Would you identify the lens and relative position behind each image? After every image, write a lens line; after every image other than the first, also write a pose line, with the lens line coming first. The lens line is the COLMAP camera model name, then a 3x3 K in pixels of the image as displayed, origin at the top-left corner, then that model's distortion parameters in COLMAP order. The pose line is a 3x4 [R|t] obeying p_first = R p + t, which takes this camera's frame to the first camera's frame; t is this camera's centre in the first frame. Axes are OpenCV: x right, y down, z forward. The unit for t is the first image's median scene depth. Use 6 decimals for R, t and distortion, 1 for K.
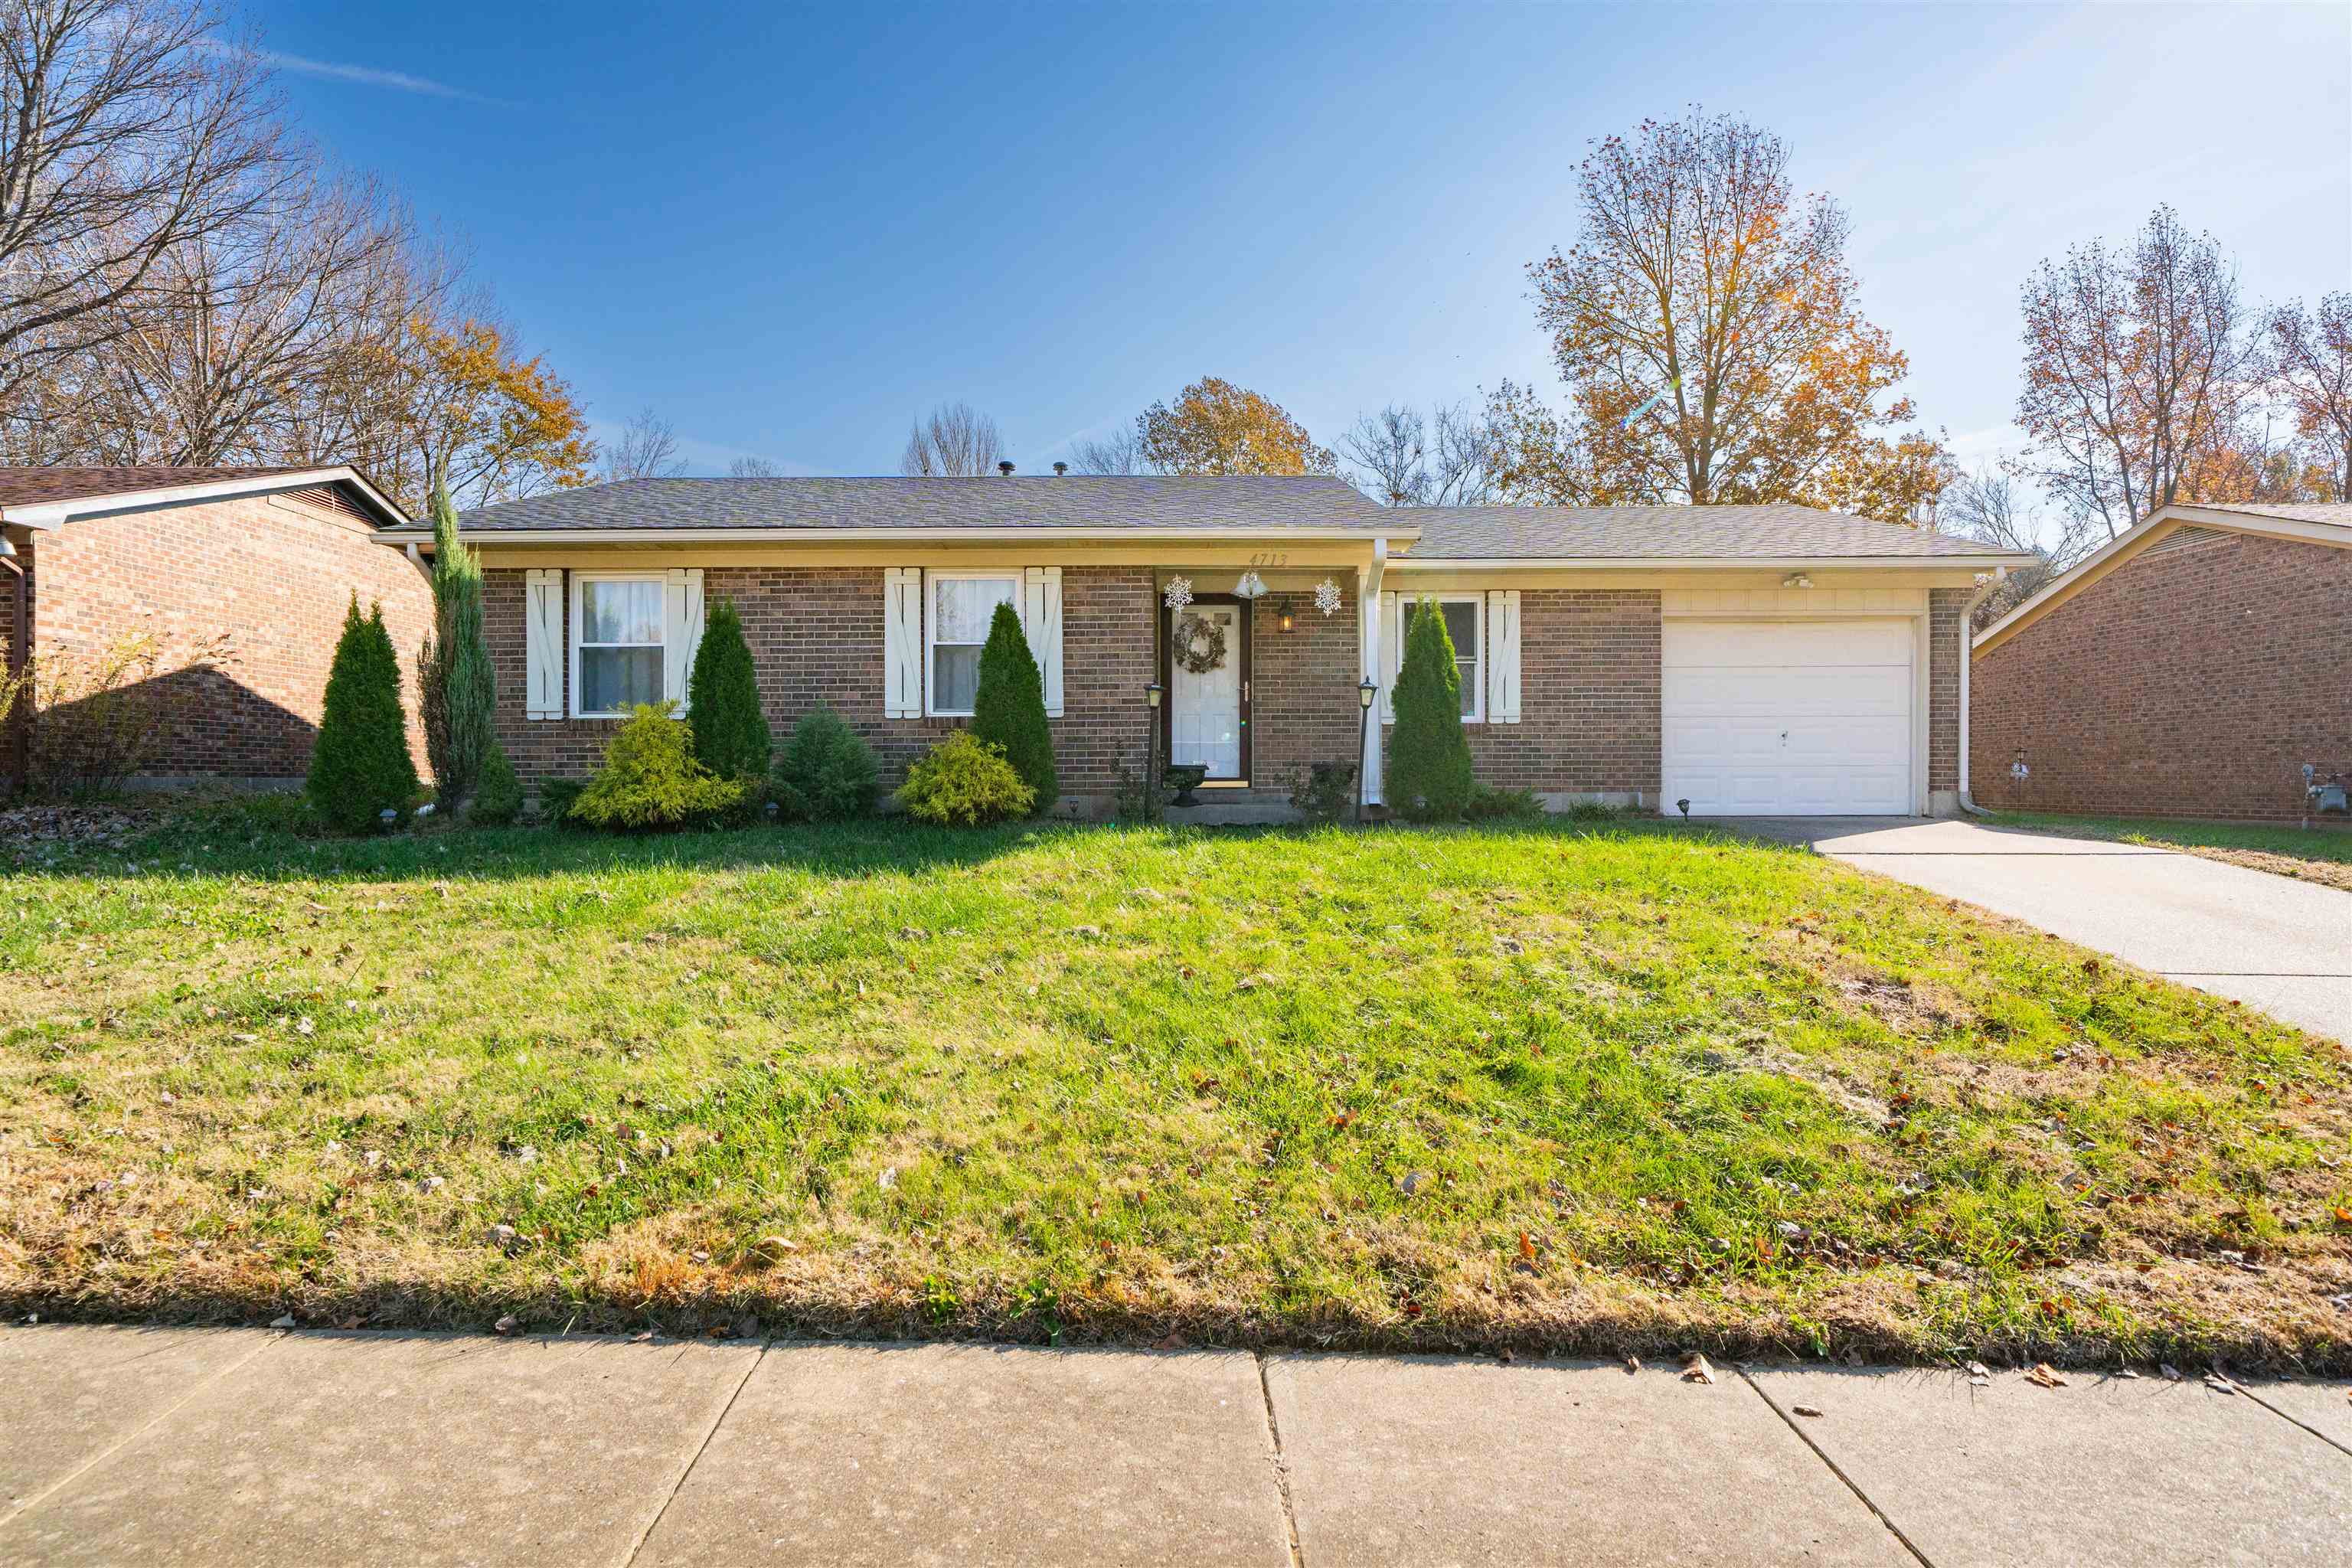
lens RADIAL K [[1219.4, 0, 1176.0], [0, 1219.4, 784.0], [0, 0, 1]] dist [-0.000431, 0.000020]
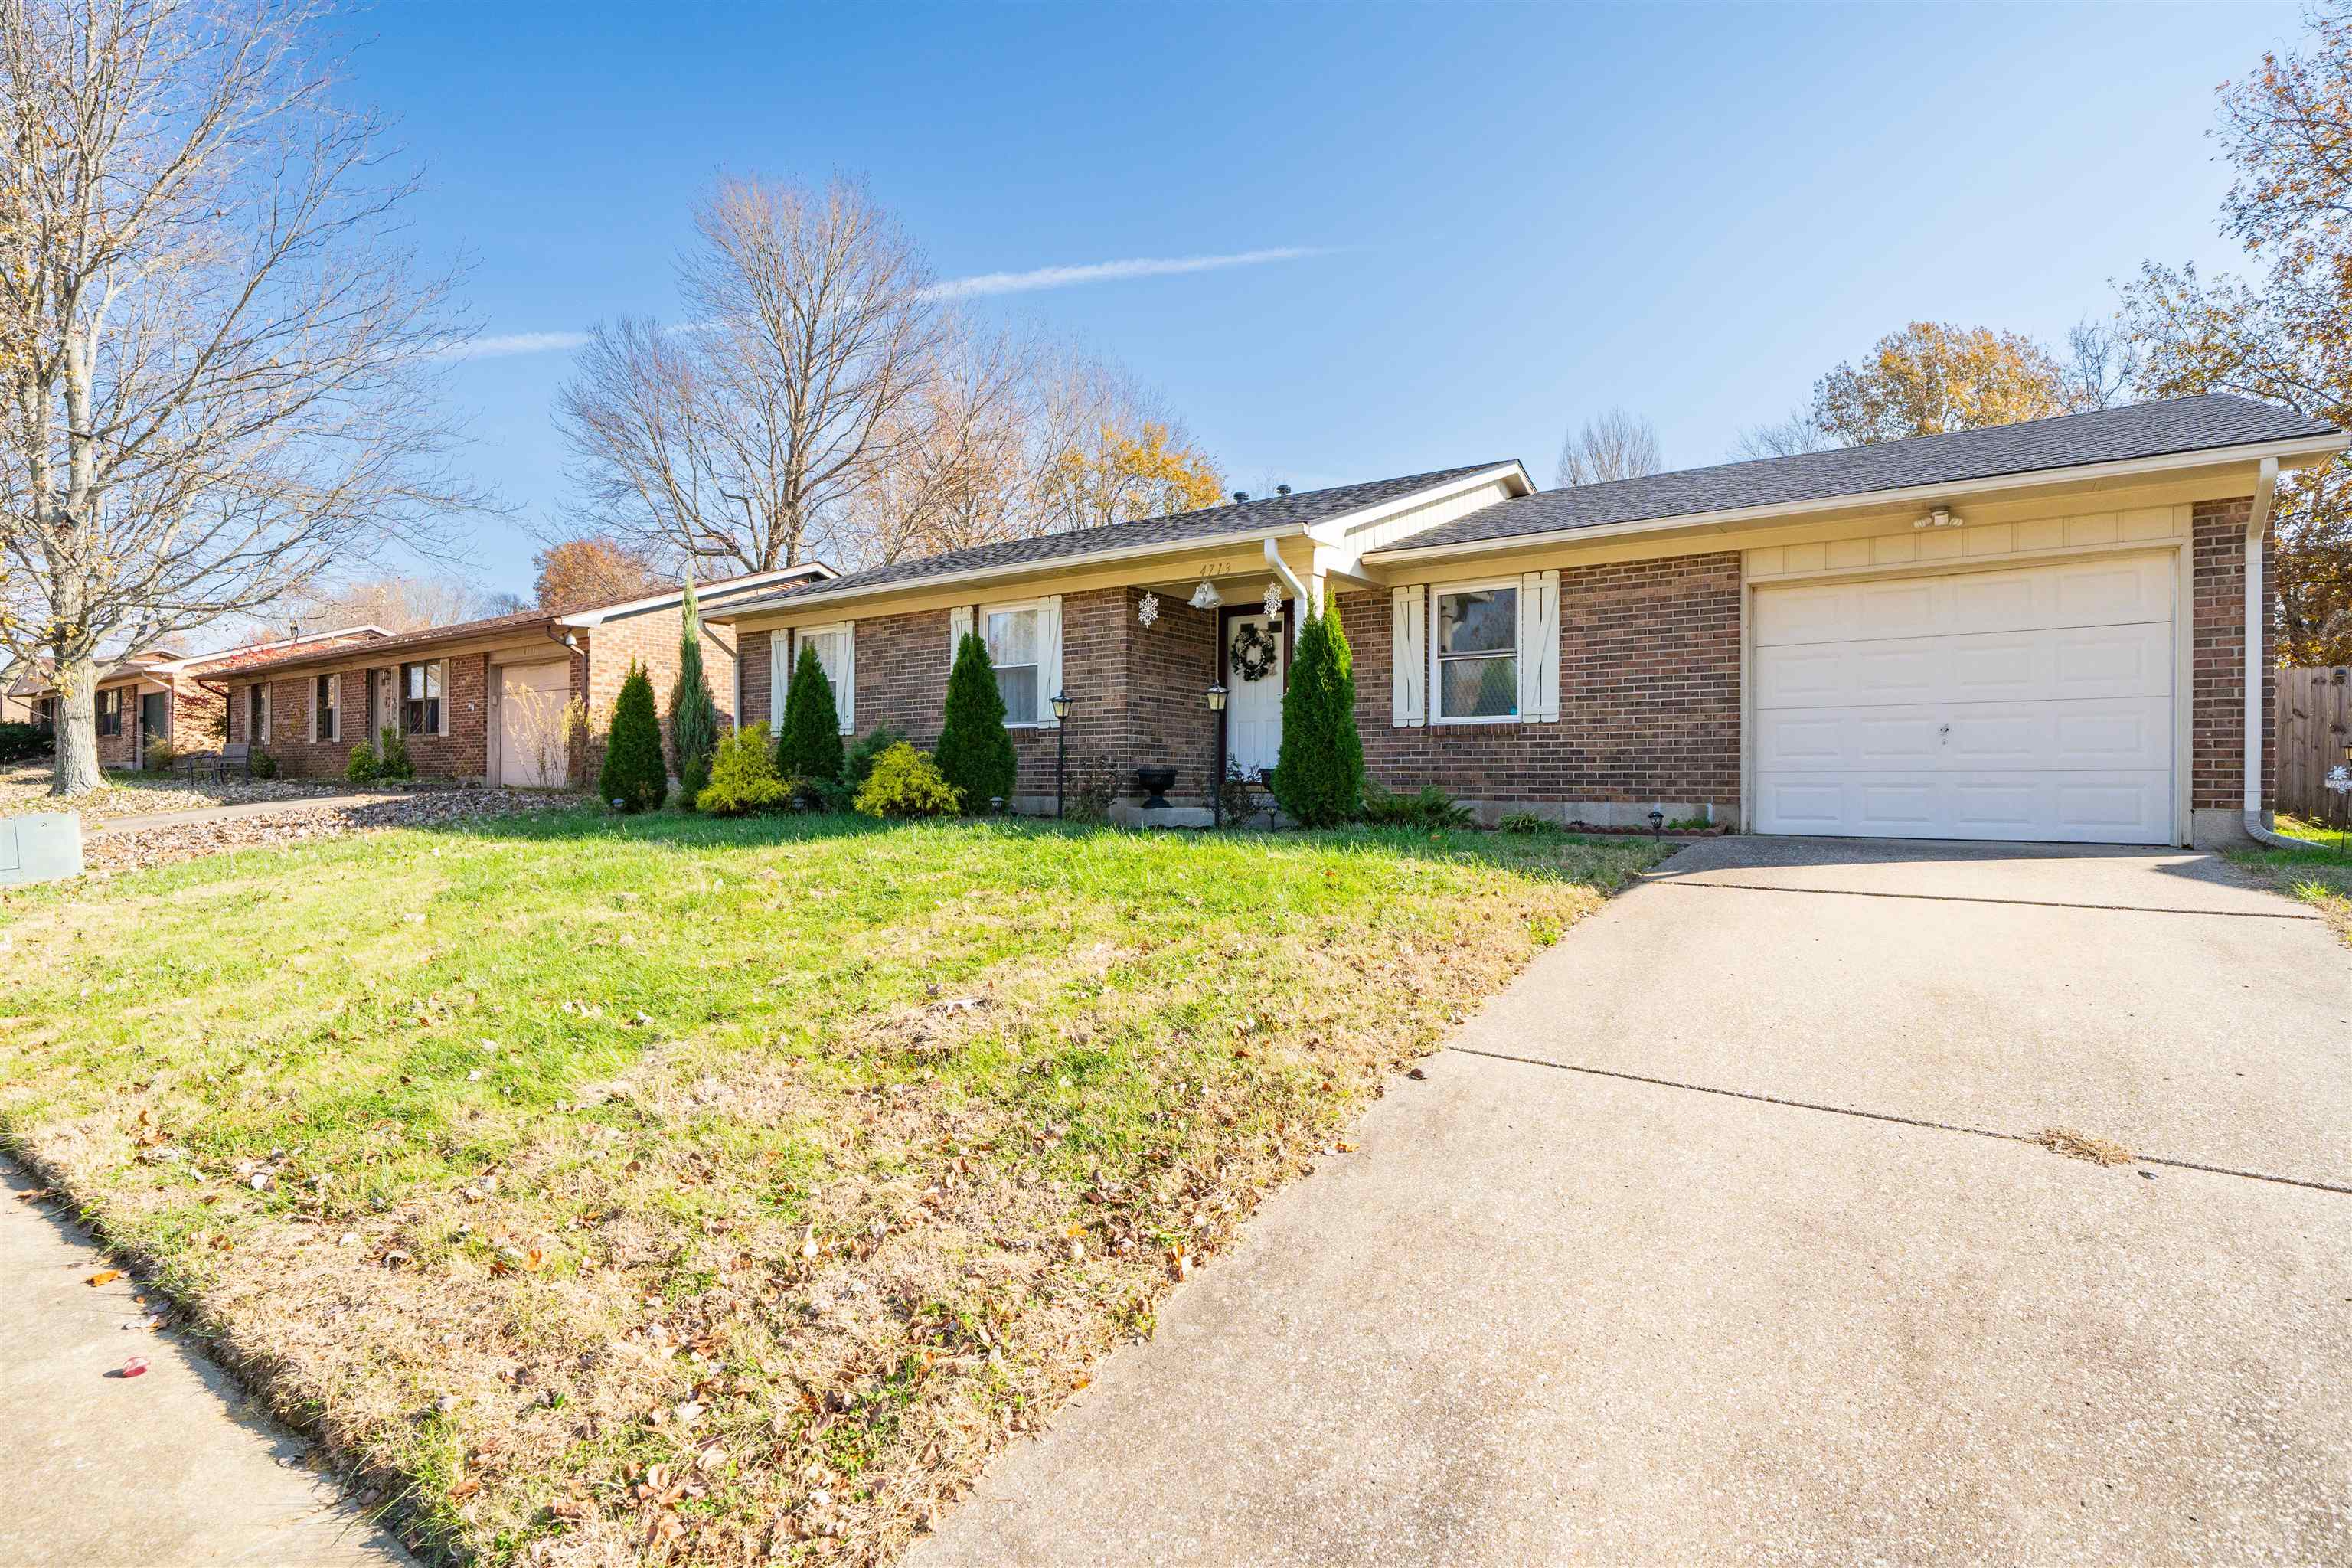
lens RADIAL K [[1154.6, 0, 1176.0], [0, 1154.6, 784.0], [0, 0, 1]] dist [0.001131, 0.000270]
pose [[0.809033, 0.007579, -0.587715, 0.544698], [-0.009386, 0.999956, -0.000025, -0.002727], [0.587688, 0.005537, 0.809068, 0.170653]]
